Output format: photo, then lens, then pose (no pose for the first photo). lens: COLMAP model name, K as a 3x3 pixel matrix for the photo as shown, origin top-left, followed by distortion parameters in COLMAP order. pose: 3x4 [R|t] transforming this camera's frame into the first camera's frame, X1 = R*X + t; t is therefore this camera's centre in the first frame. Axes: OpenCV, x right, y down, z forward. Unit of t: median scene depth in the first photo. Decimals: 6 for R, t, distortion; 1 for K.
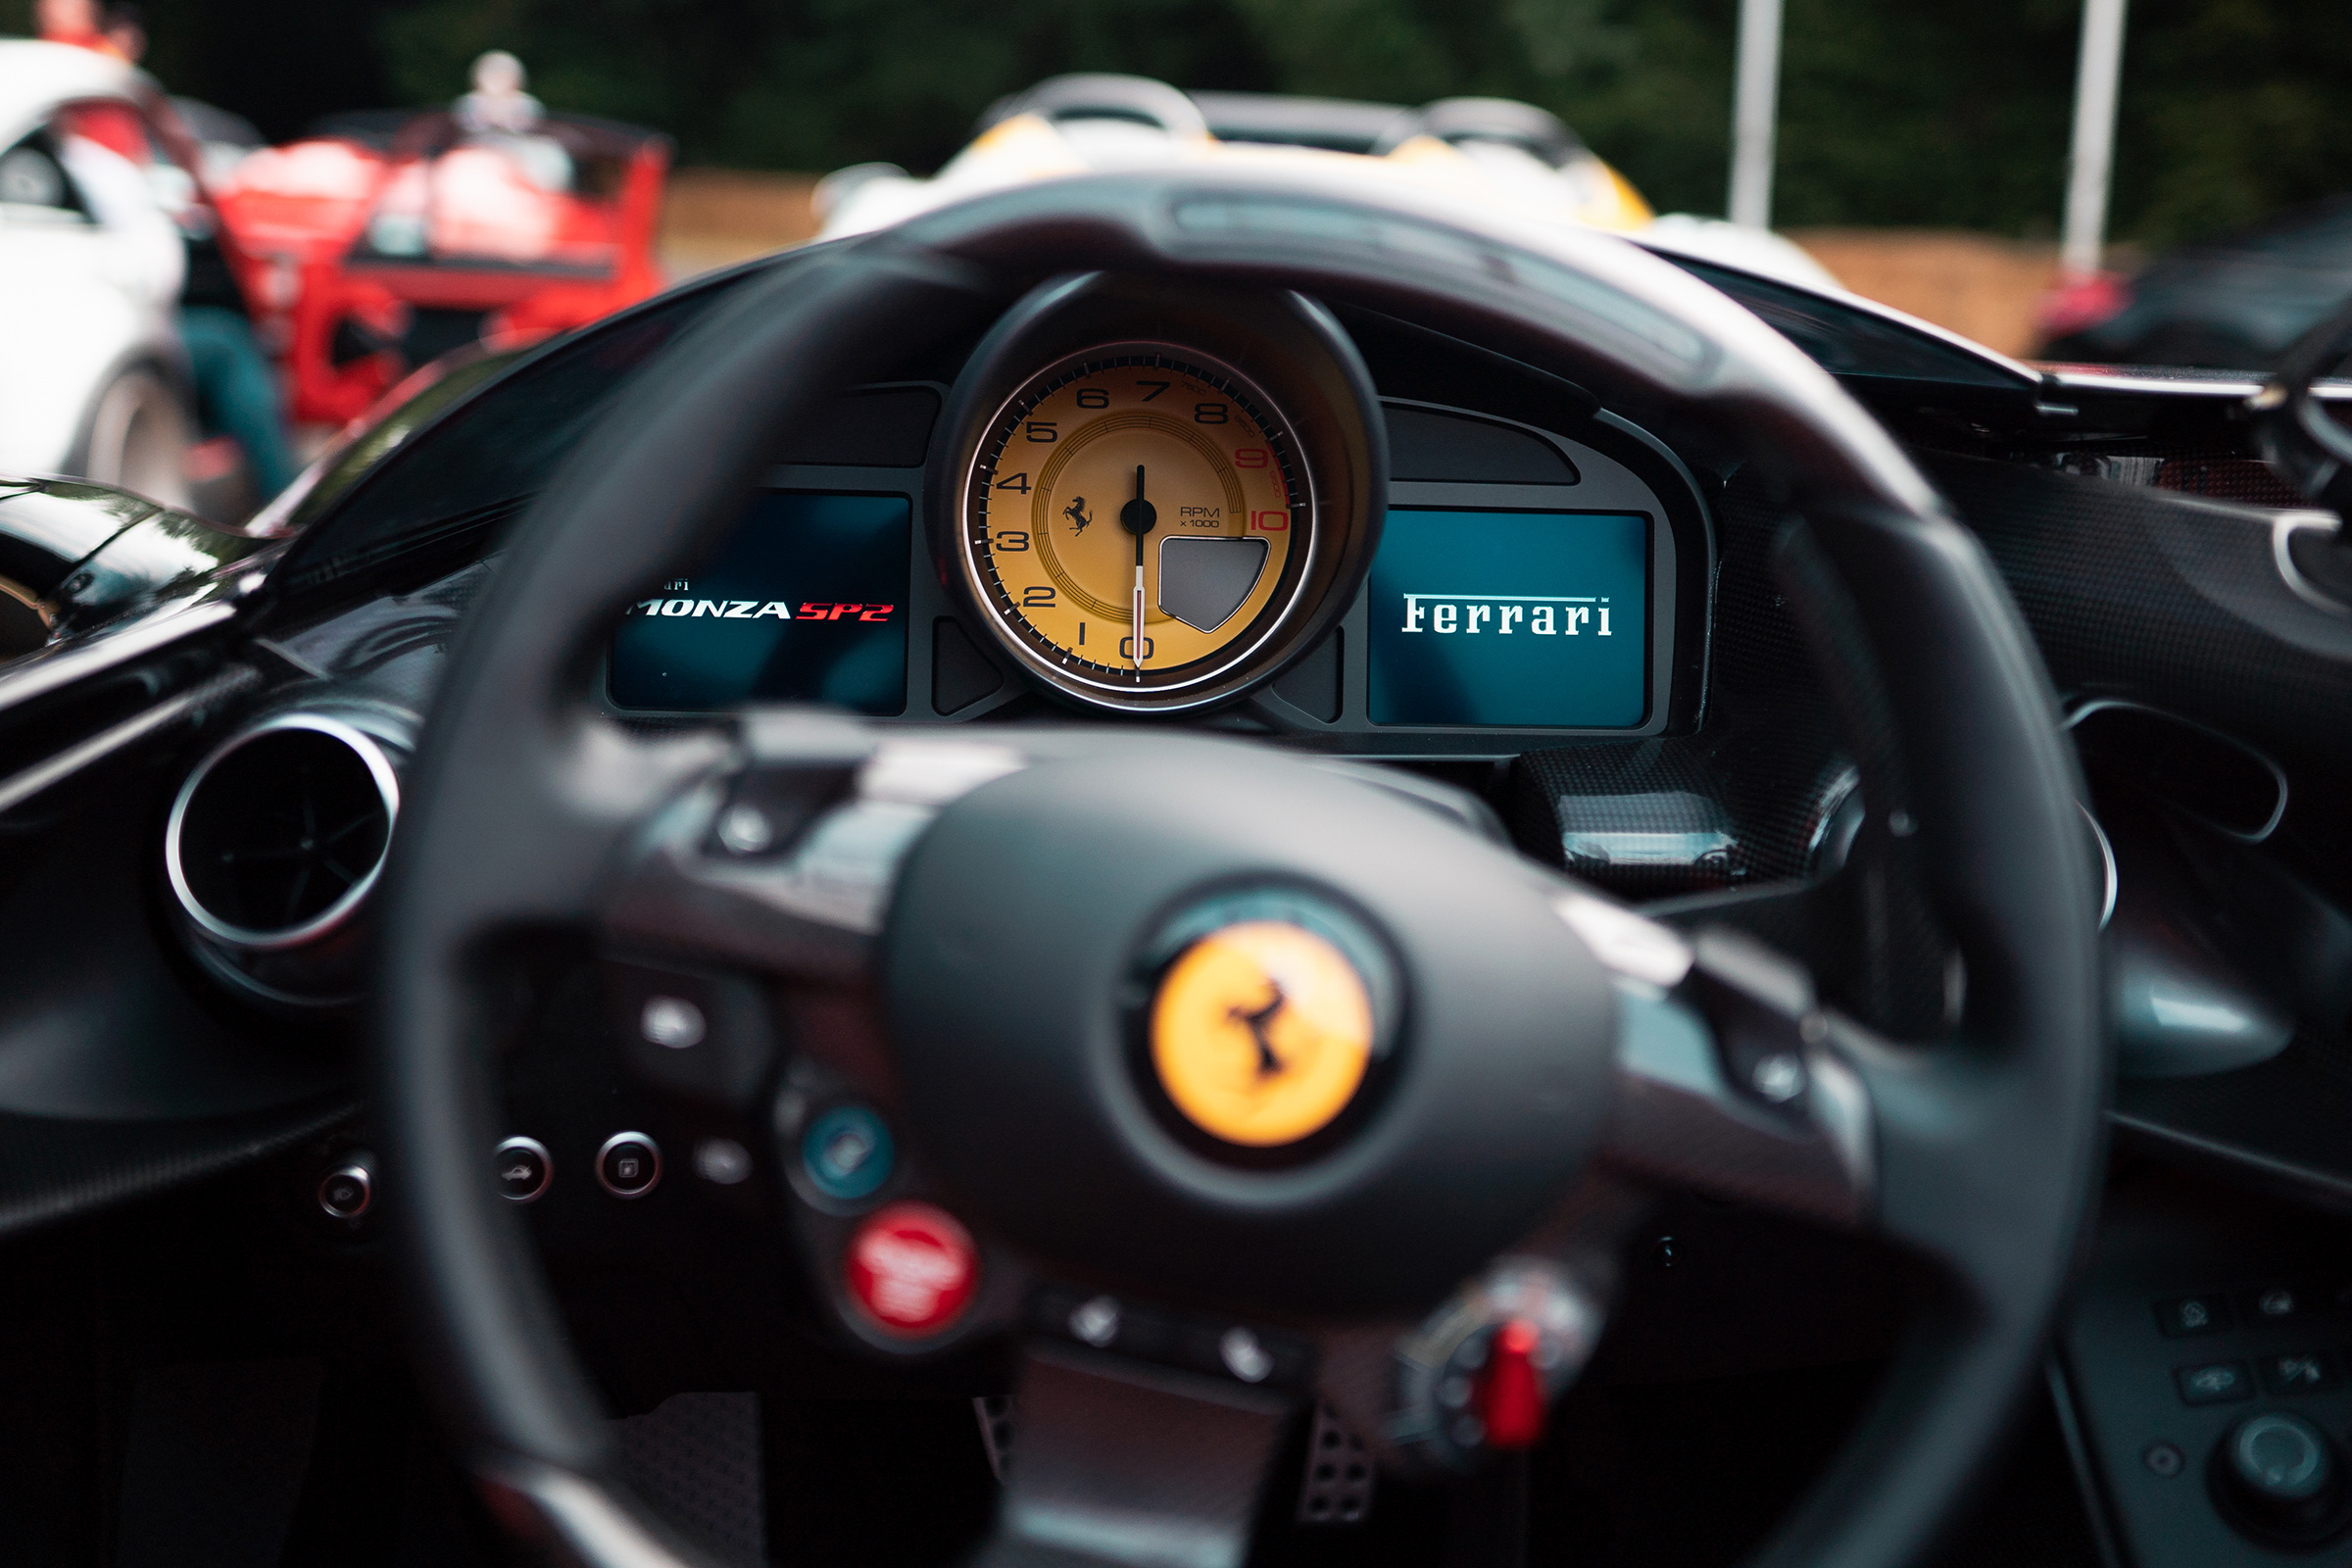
lens RADIAL K [[2245.4, 0, 1175.6], [0, 2245.4, 526.2], [0, 0, 1]] dist [-0.071949, 0.085599]
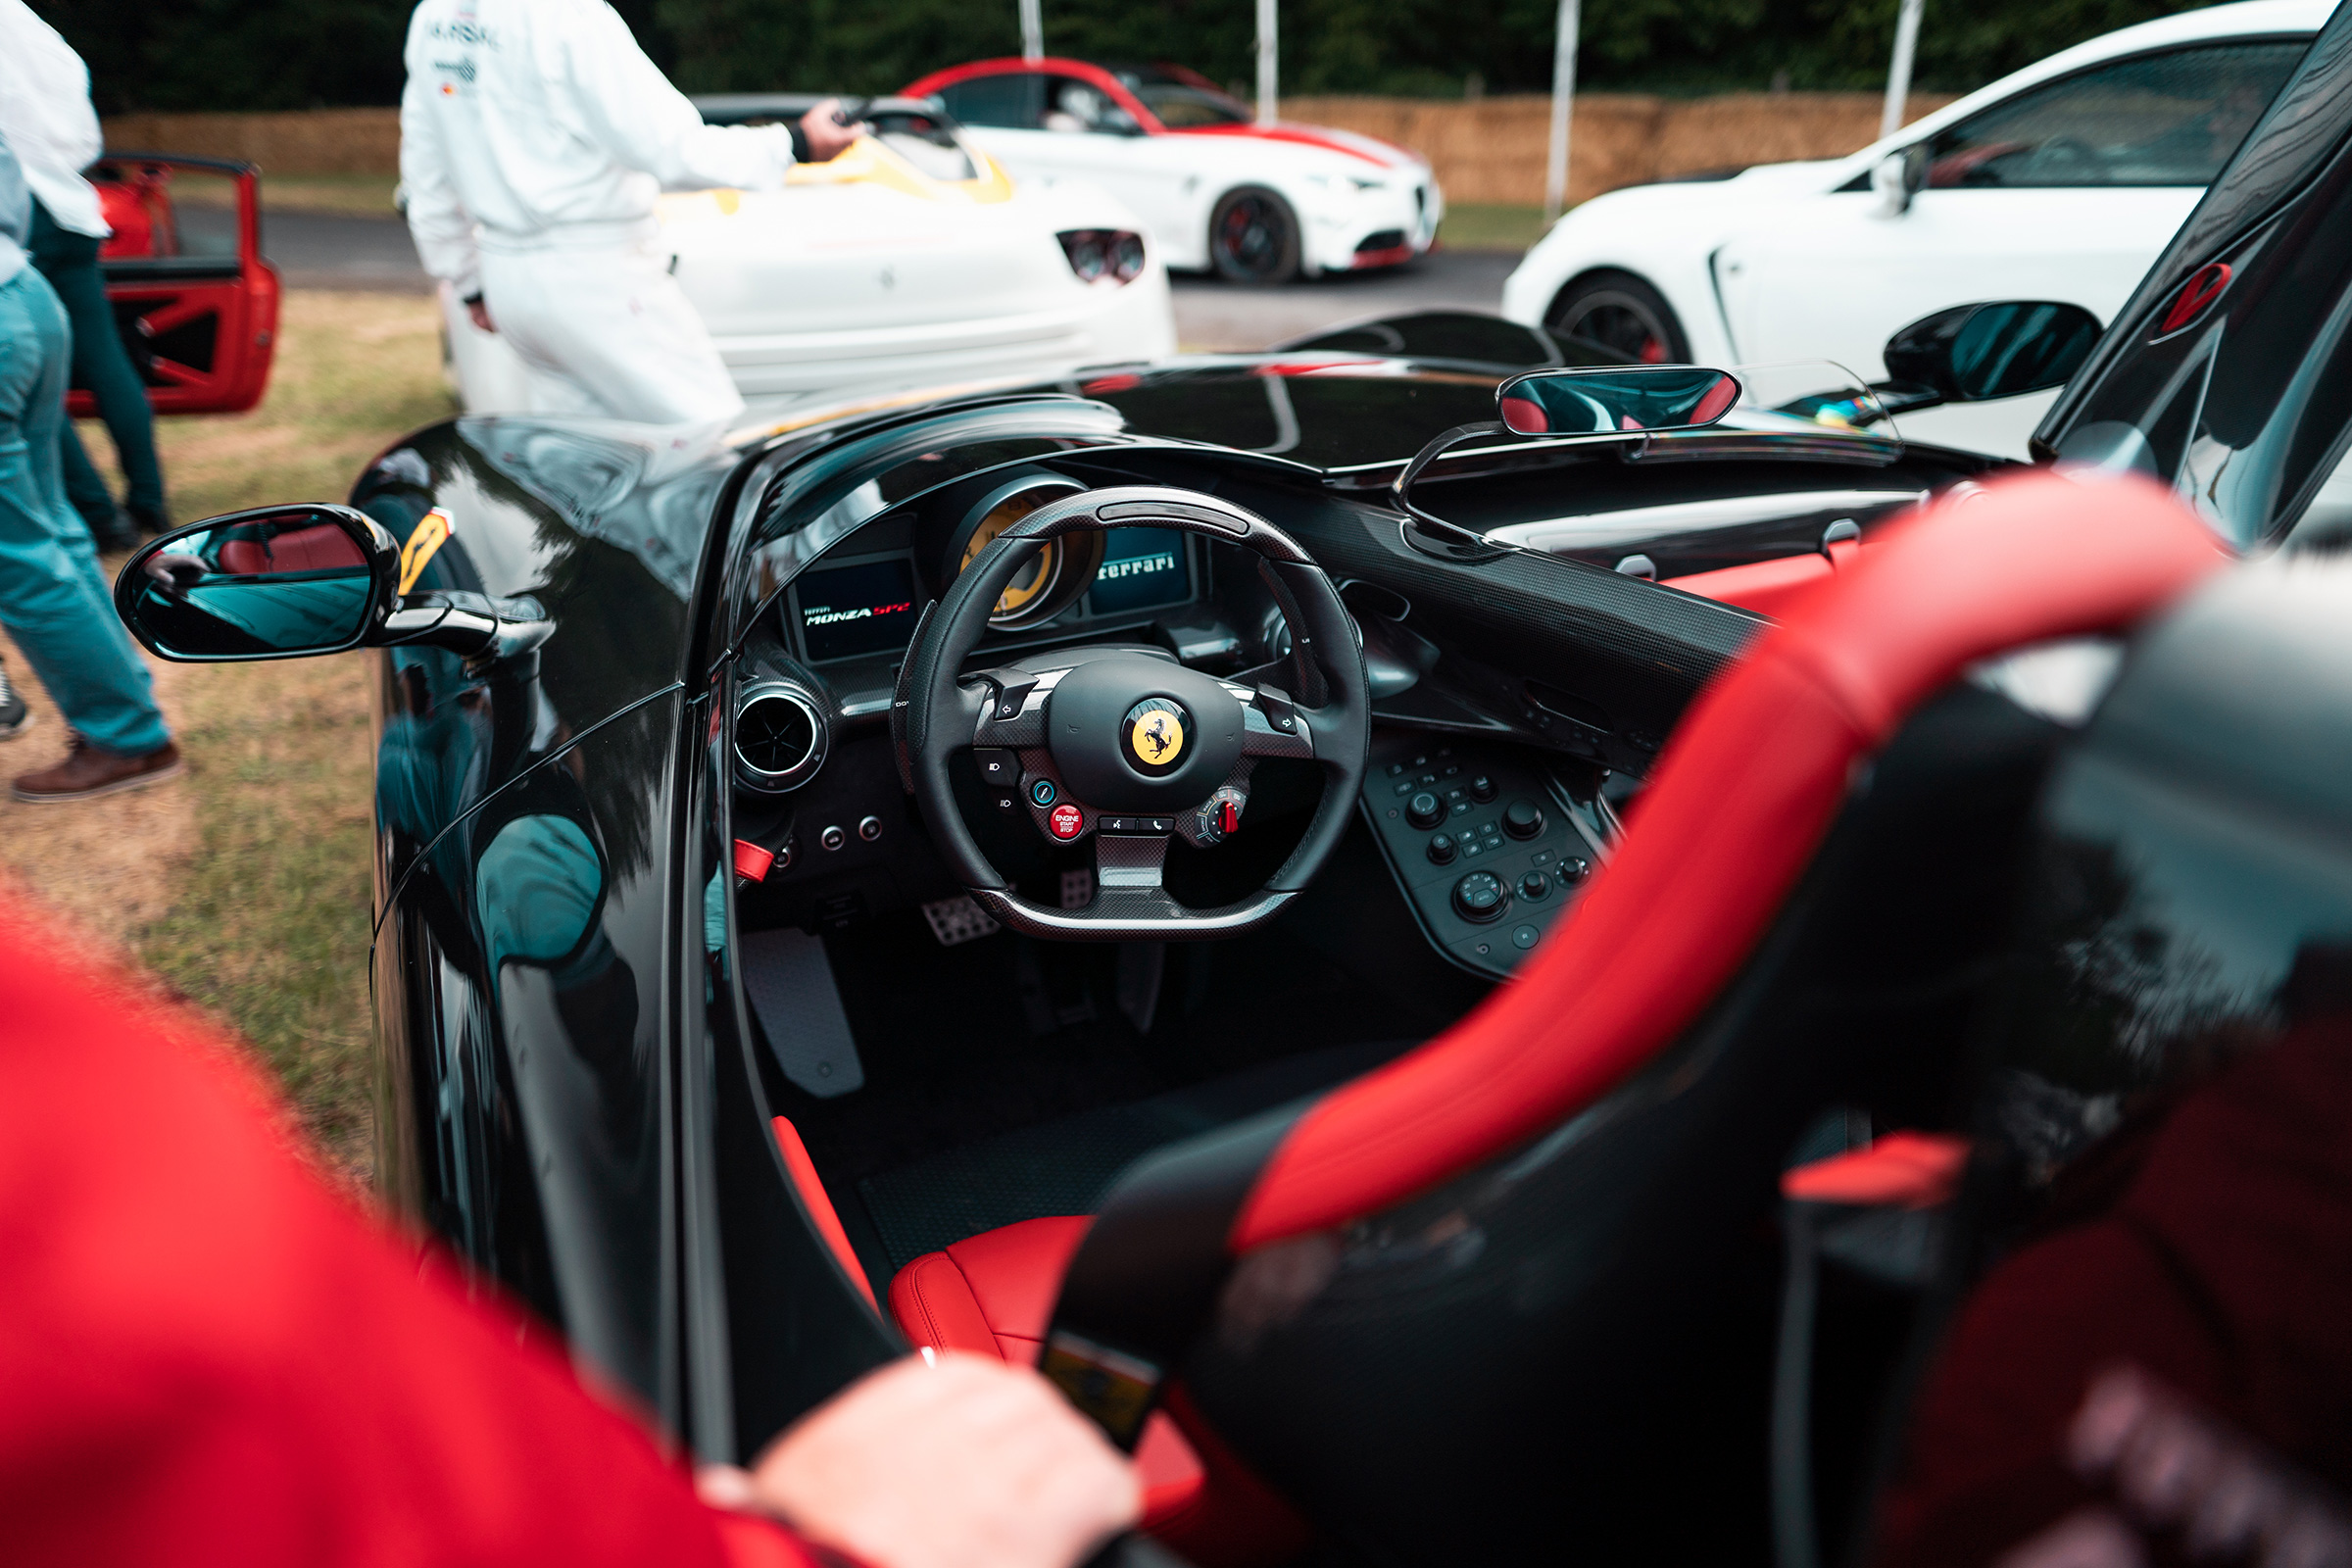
lens RADIAL K [[1780.2, 0, 1192.7], [0, 1780.2, 731.9], [0, 0, 1]] dist [-0.056384, 0.026452]
pose [[0.935969, -0.186577, 0.298583, -0.623056], [0.109521, 0.960259, 0.256727, -0.420035], [-0.334616, -0.207587, 0.919206, -1.359707]]
